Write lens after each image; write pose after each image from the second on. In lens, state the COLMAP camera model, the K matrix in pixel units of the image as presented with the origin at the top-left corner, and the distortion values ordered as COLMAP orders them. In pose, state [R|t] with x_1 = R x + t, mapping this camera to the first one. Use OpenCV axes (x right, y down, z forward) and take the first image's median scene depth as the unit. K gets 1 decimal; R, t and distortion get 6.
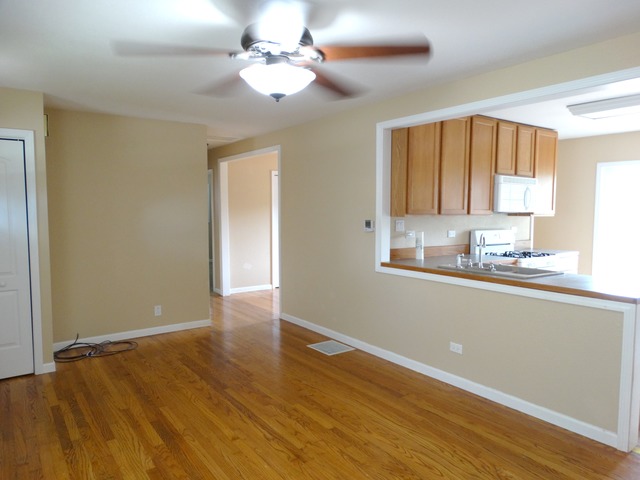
lens RADIAL K [[457.2, 0, 320.0], [0, 457.2, 240.0], [0, 0, 1]] dist [-0.015719, 0.004810]
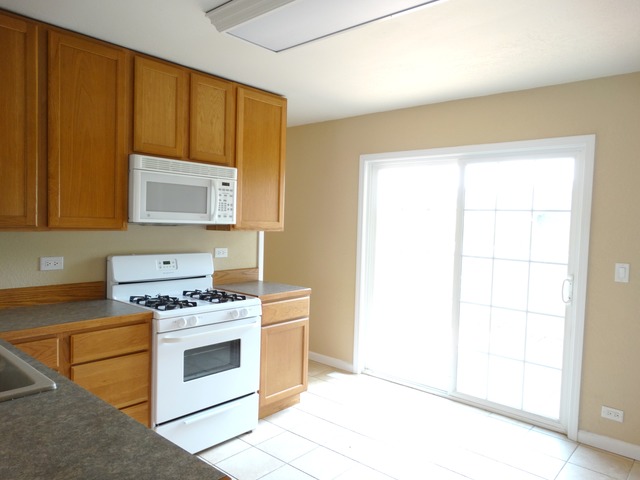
lens RADIAL K [[457.2, 0, 320.0], [0, 457.2, 240.0], [0, 0, 1]] dist [-0.015719, 0.004810]
pose [[0.972919, 0.008091, 0.231004, 0.482760], [-0.000885, 0.999510, -0.031282, -0.025078], [-0.231144, 0.030231, 0.972450, 0.431310]]
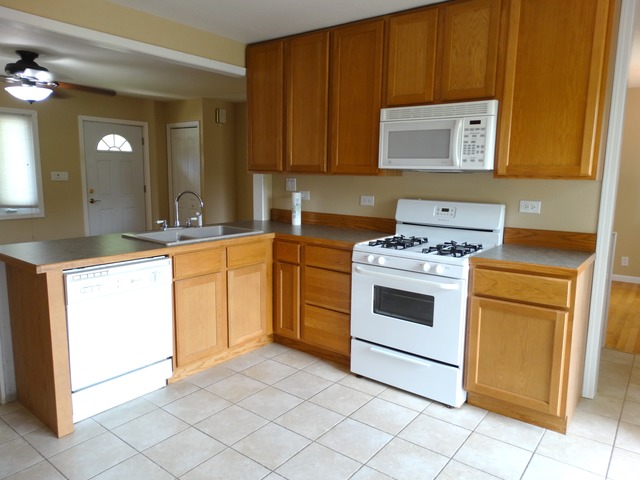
lens RADIAL K [[457.2, 0, 320.0], [0, 457.2, 240.0], [0, 0, 1]] dist [-0.015719, 0.004810]
pose [[0.287053, 0.143215, -0.947148, 0.978103], [-0.077778, 0.988981, 0.125969, -0.038268], [0.954752, 0.037507, 0.295029, 0.745313]]
